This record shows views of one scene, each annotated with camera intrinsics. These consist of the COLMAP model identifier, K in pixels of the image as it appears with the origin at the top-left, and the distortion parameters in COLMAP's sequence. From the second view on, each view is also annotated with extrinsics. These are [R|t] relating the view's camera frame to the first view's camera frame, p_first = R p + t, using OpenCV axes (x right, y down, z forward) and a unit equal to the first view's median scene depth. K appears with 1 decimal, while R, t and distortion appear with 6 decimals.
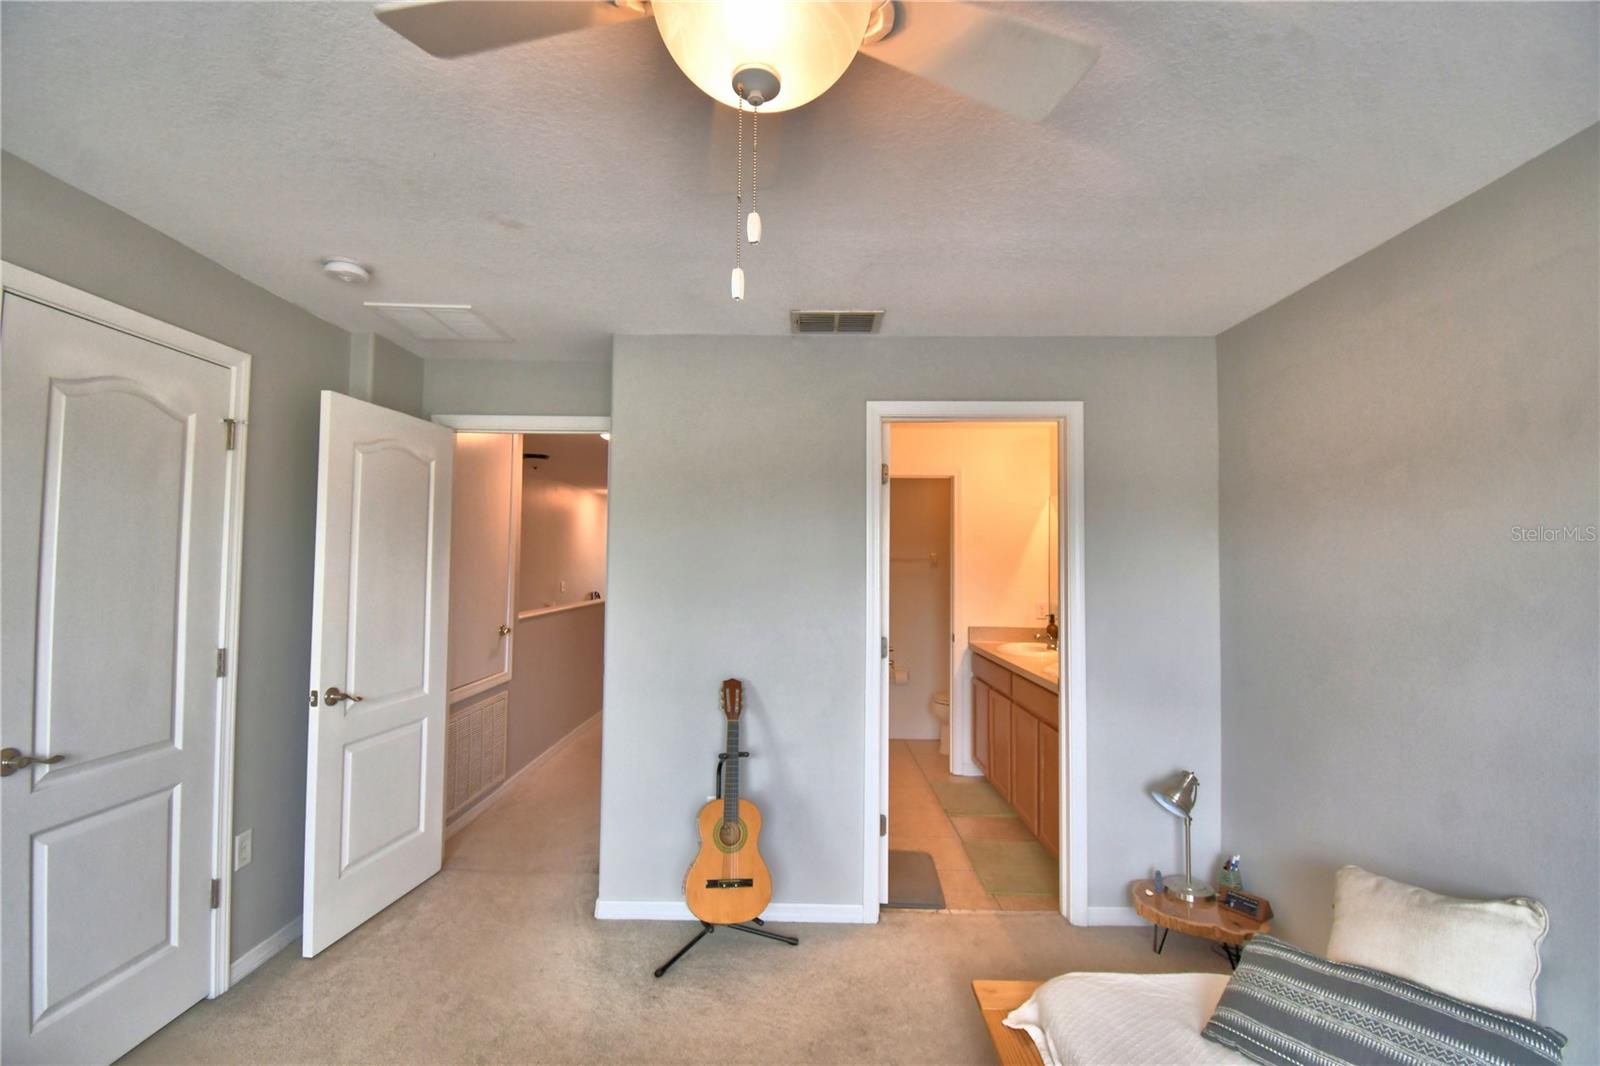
lens RADIAL K [[717.4, 0, 798.8], [0, 717.4, 536.6], [0, 0, 1]] dist [0.026337, -0.029867]
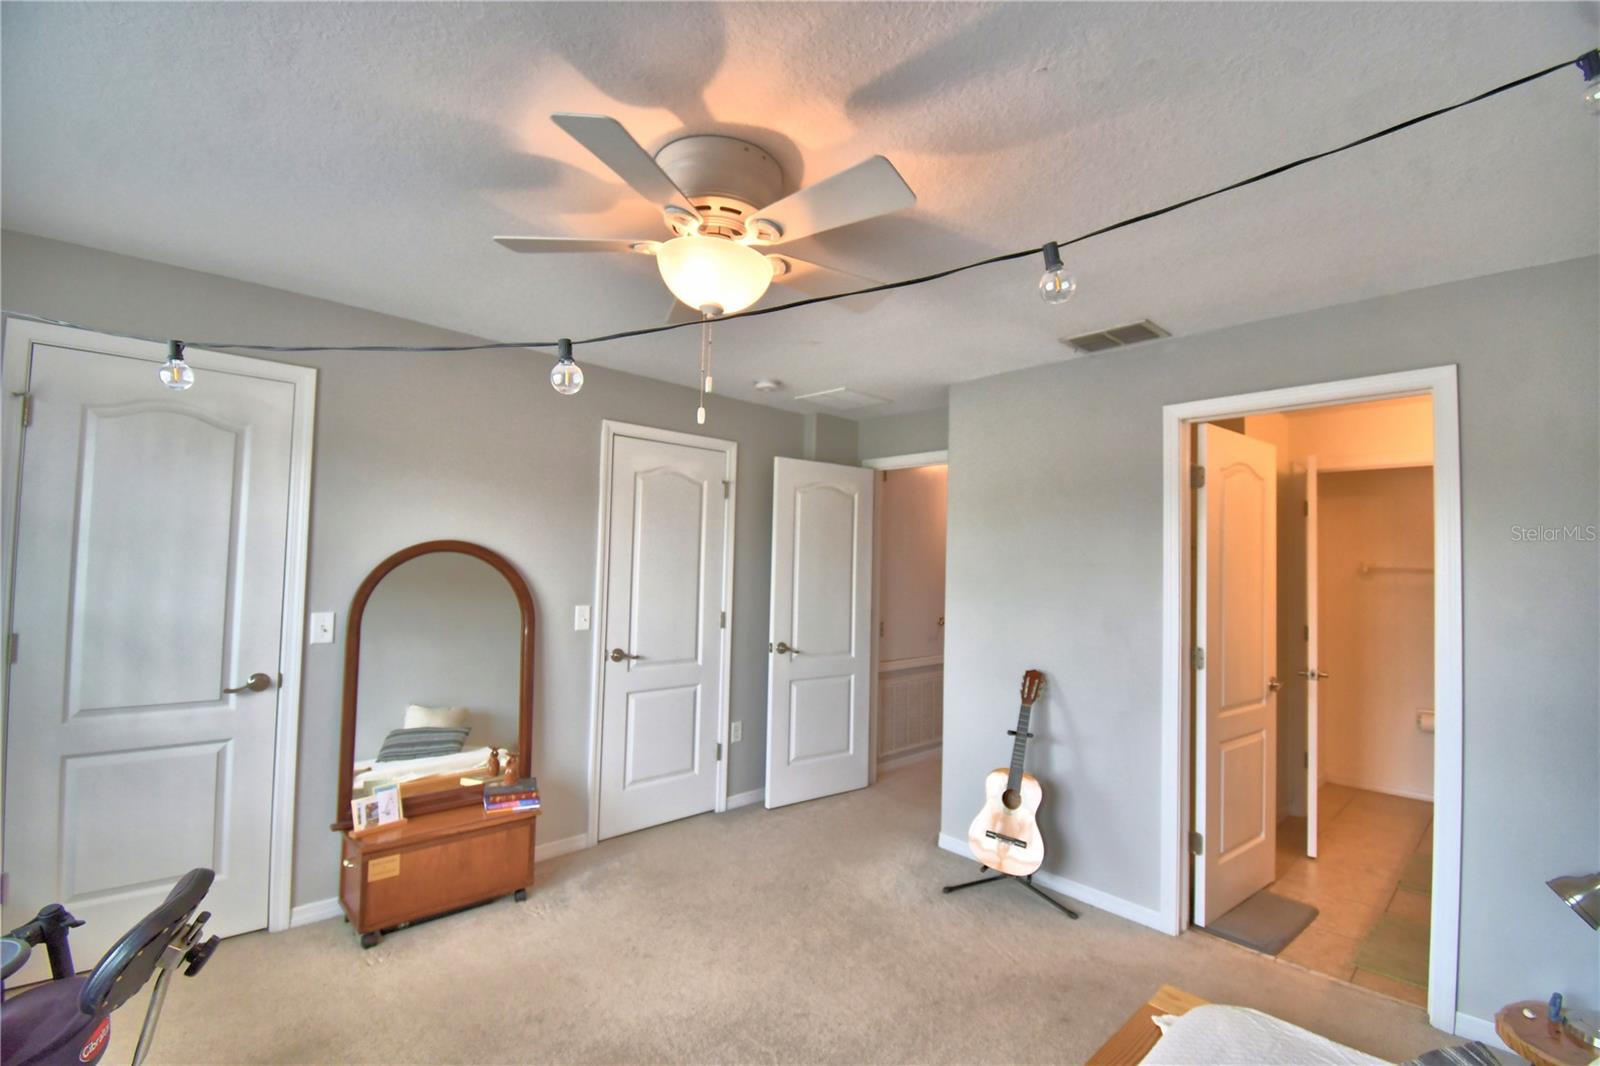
lens RADIAL K [[701.1, 0, 795.0], [0, 701.1, 537.3], [0, 0, 1]] dist [0.024427, -0.025977]
pose [[0.686010, -0.020165, -0.727313, 0.497739], [0.010190, 0.999784, -0.018107, 0.005451], [0.727521, 0.005011, 0.686067, -0.041158]]
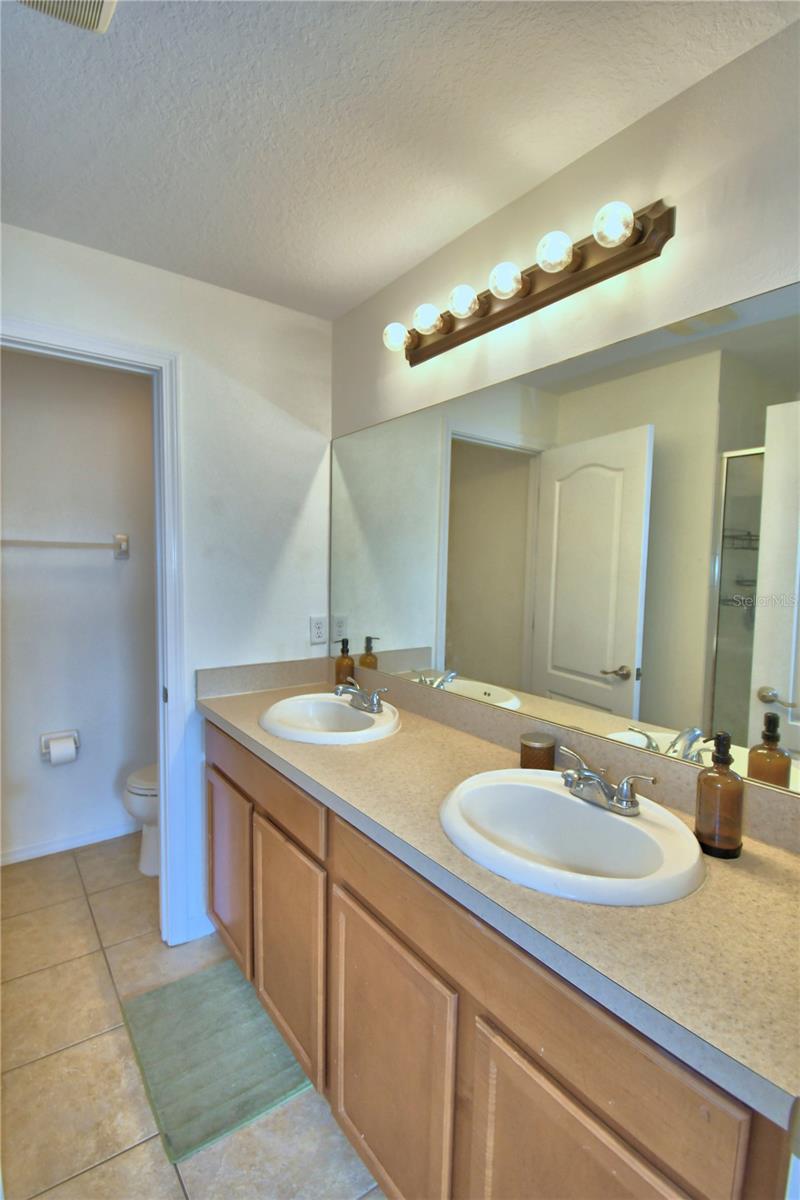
lens RADIAL K [[525.8, 0, 400.0], [0, 525.8, 600.0], [0, 0, 1]] dist [0.024427, -0.025977]
pose [[0.794178, -0.043758, 0.606108, 0.226380], [-0.026279, 0.993998, 0.106195, 0.053855], [-0.607117, -0.100265, 0.788261, 1.114829]]
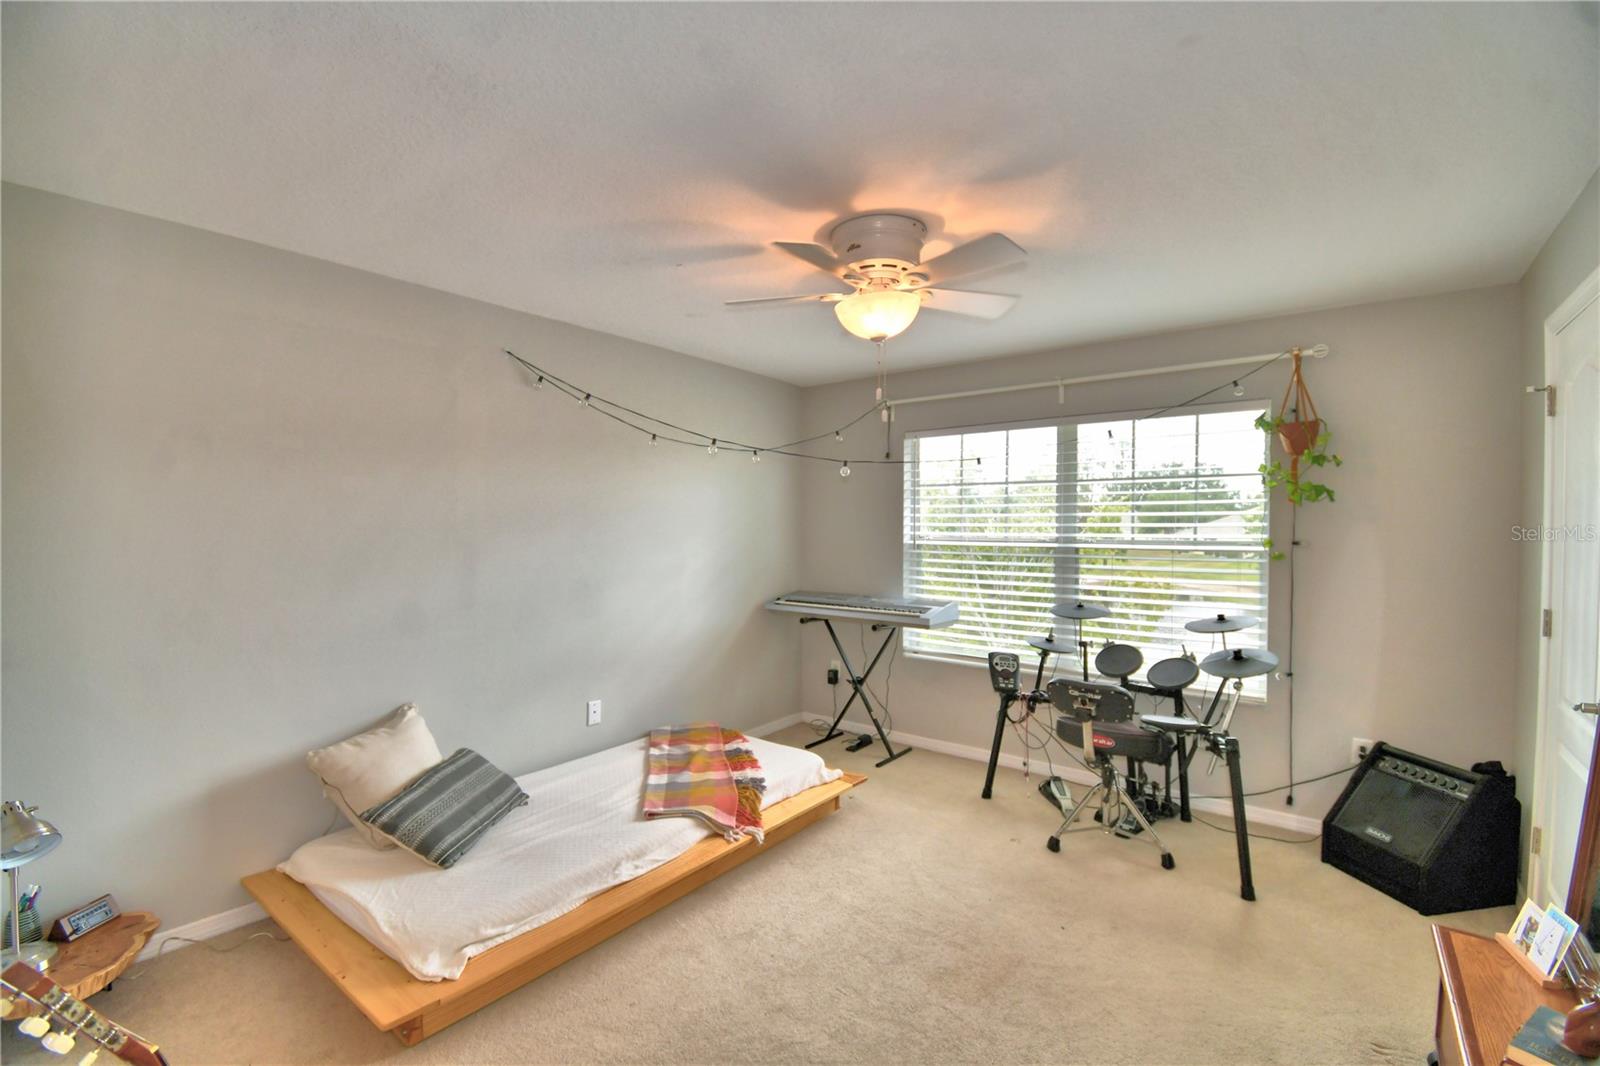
lens RADIAL K [[701.1, 0, 795.0], [0, 701.1, 537.3], [0, 0, 1]] dist [0.024427, -0.025977]
pose [[-0.795661, -0.026039, 0.605183, -0.485281], [-0.037644, 0.999270, -0.006497, 0.043095], [-0.604572, -0.027951, -0.796060, 1.117074]]
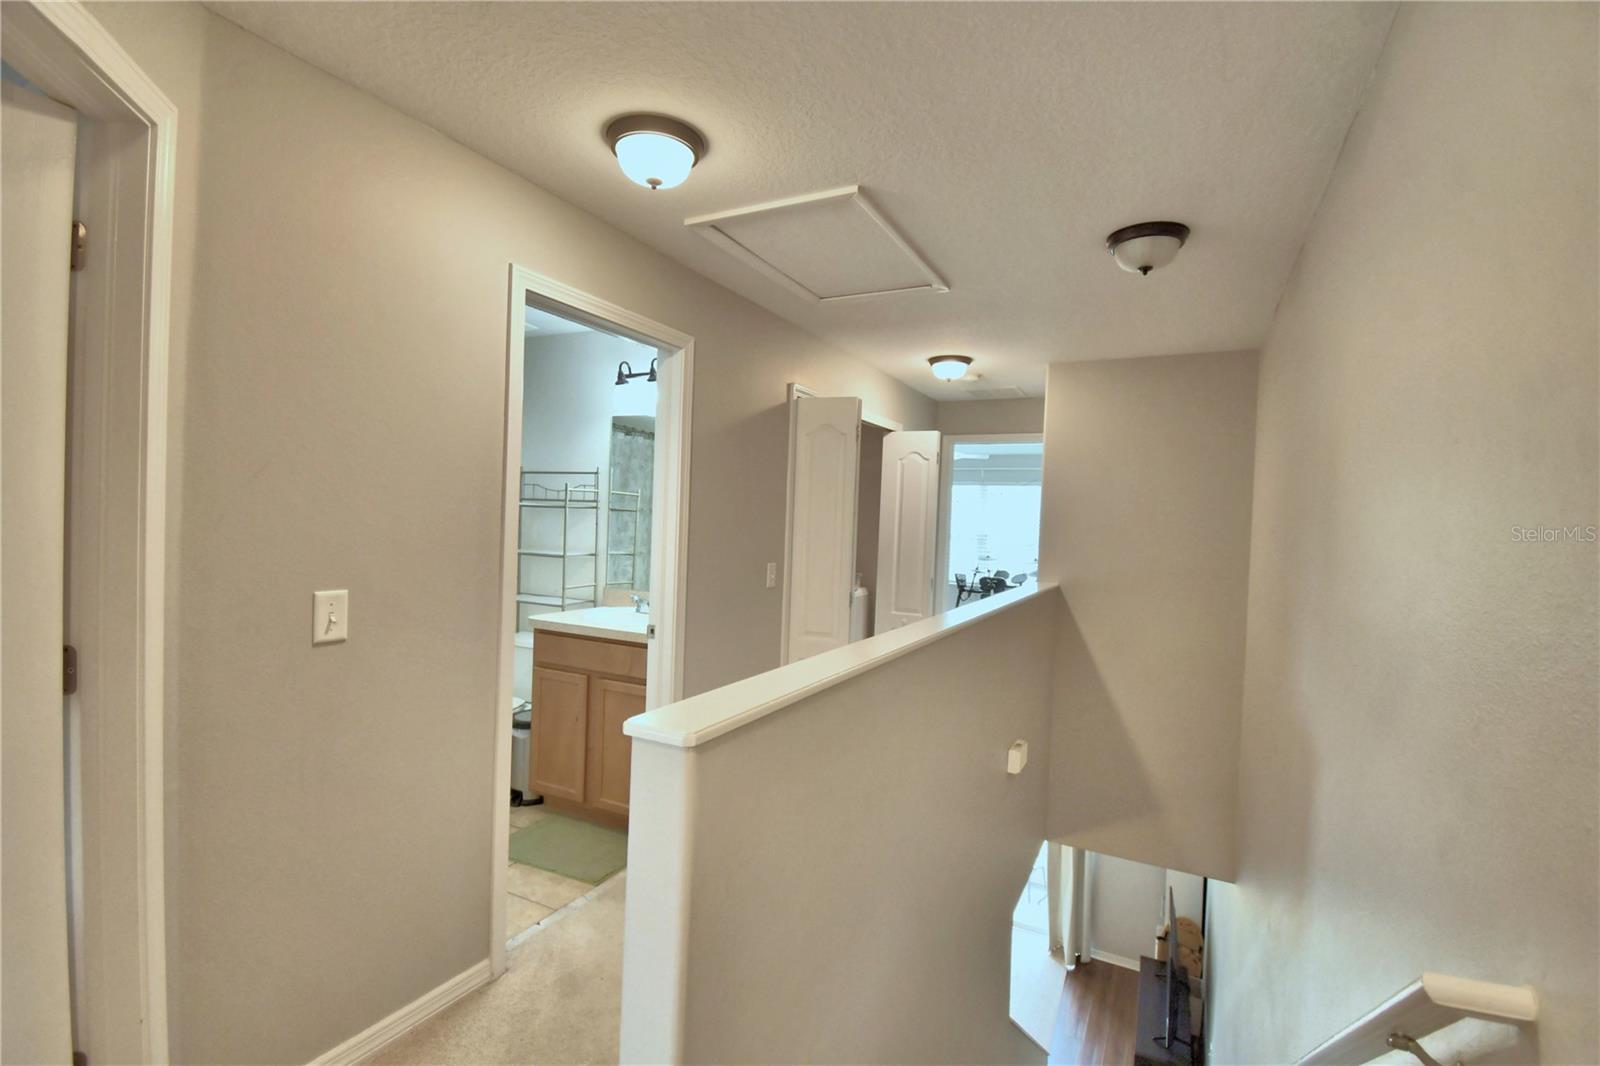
lens RADIAL K [[701.1, 0, 795.0], [0, 701.1, 537.3], [0, 0, 1]] dist [0.024427, -0.025977]
pose [[-0.882730, -0.045382, 0.467684, -0.912869], [-0.055038, 0.998460, -0.006996, 0.125987], [-0.466646, -0.031916, -0.883868, 3.345249]]
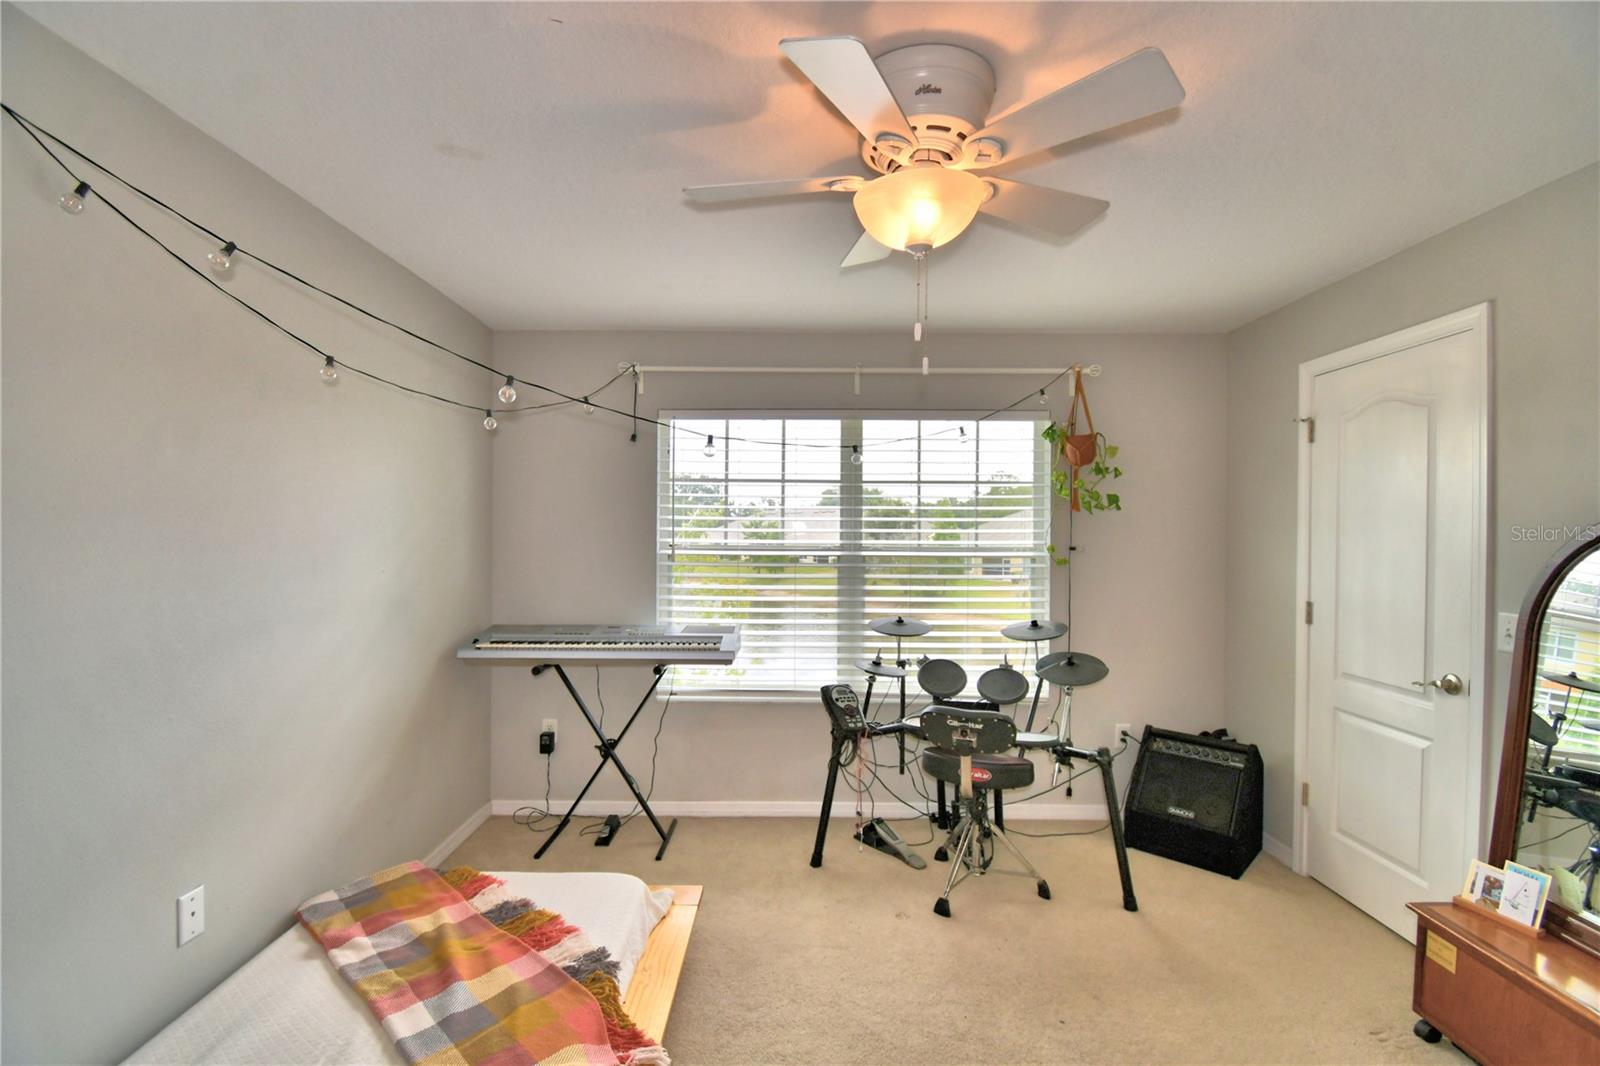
lens RADIAL K [[717.4, 0, 798.8], [0, 717.4, 536.6], [0, 0, 1]] dist [0.026337, -0.029867]
pose [[-0.999783, -0.019411, -0.007549, 0.077373], [-0.019131, 0.999185, -0.035545, 0.047744], [0.008233, -0.035393, -0.999340, 0.944660]]
